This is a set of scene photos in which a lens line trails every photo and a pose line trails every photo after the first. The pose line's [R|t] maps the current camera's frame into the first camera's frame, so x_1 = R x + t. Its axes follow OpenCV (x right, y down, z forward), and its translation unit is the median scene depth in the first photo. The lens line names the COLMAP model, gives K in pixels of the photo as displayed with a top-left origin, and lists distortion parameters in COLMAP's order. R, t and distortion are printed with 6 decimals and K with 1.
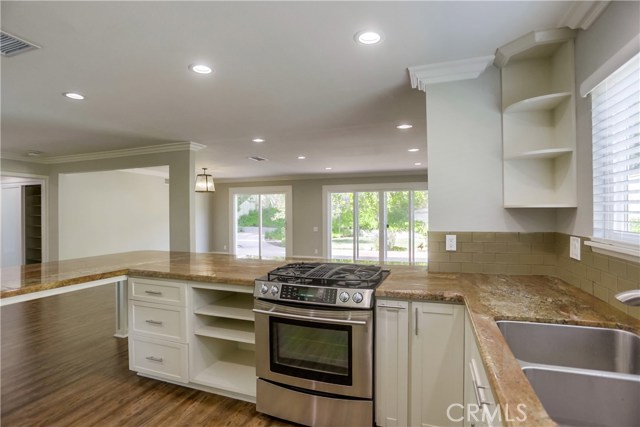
lens RADIAL K [[316.8, 0, 324.8], [0, 316.8, 214.8], [0, 0, 1]] dist [-0.032902, 0.003929]
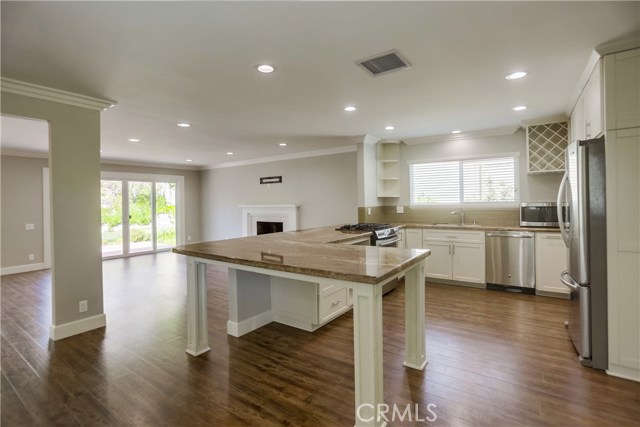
lens RADIAL K [[316.8, 0, 296.8], [0, 316.8, 203.2], [0, 0, 1]] dist [-0.032902, 0.003929]
pose [[0.311102, -0.002510, 0.950373, -2.116749], [0.019493, 0.999803, -0.003740, 0.026101], [-0.950177, 0.019689, 0.311089, 0.794250]]
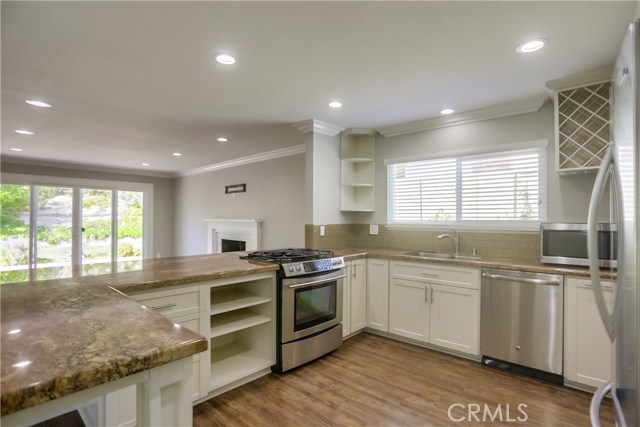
lens RADIAL K [[316.8, 0, 317.0], [0, 316.8, 217.9], [0, 0, 1]] dist [-0.032902, 0.003929]
pose [[0.402405, 0.011164, 0.915394, -1.181159], [-0.003576, 0.999937, -0.010623, 0.039648], [-0.915455, 0.001001, 0.402419, 0.357520]]
